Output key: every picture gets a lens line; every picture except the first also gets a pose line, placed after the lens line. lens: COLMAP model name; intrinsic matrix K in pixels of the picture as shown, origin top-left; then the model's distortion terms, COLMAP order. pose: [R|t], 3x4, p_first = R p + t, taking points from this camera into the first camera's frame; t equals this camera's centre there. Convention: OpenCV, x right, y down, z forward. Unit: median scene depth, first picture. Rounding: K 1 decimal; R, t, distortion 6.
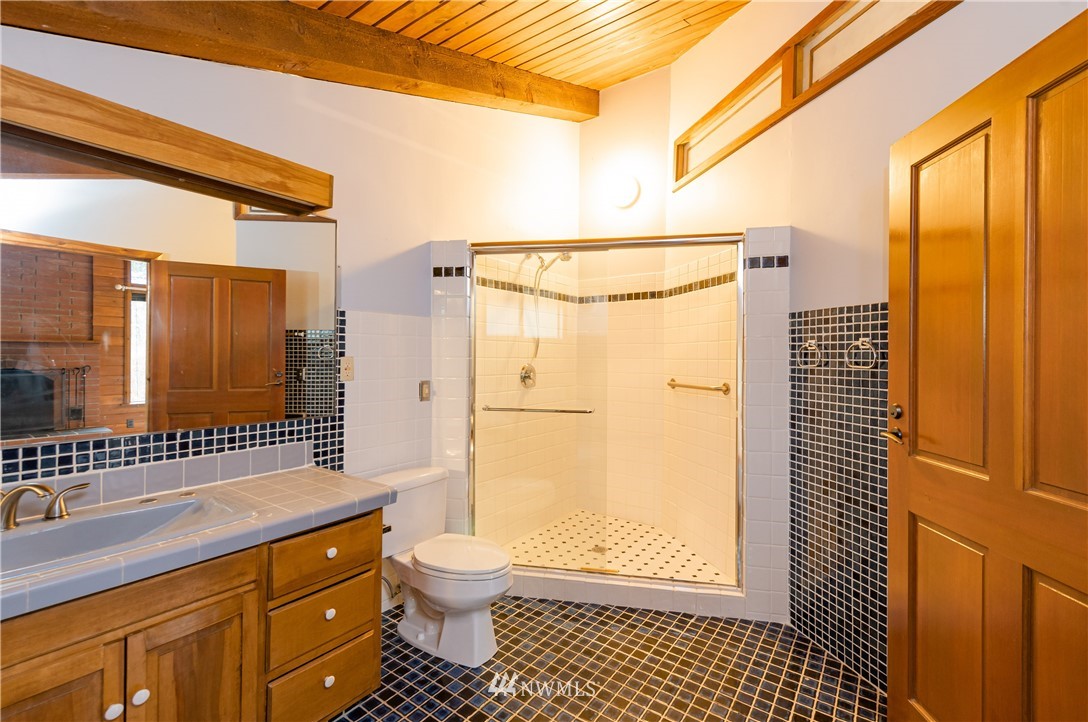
lens RADIAL K [[471.1, 0, 540.9], [0, 471.1, 357.5], [0, 0, 1]] dist [0.000434, 0.000001]
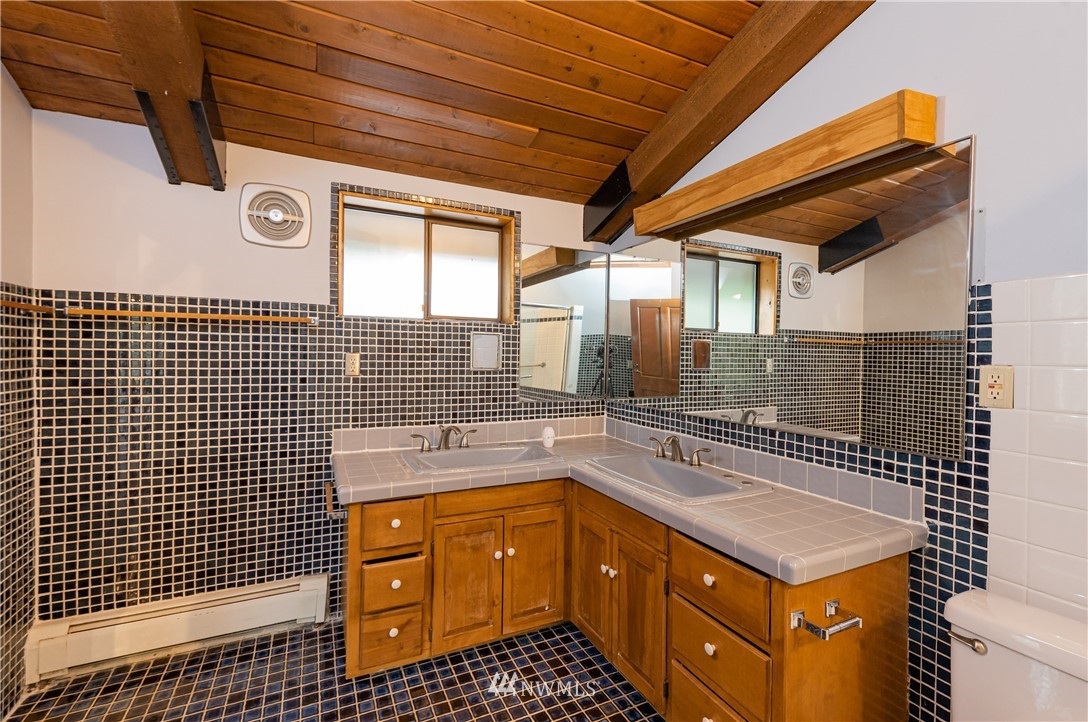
lens RADIAL K [[471.1, 0, 540.9], [0, 471.1, 357.5], [0, 0, 1]] dist [0.000434, 0.000001]
pose [[-0.471885, -0.011222, -0.881589, 0.351177], [-0.021529, 0.999768, -0.001202, 0.002159], [0.881397, 0.018412, -0.472017, 0.807063]]
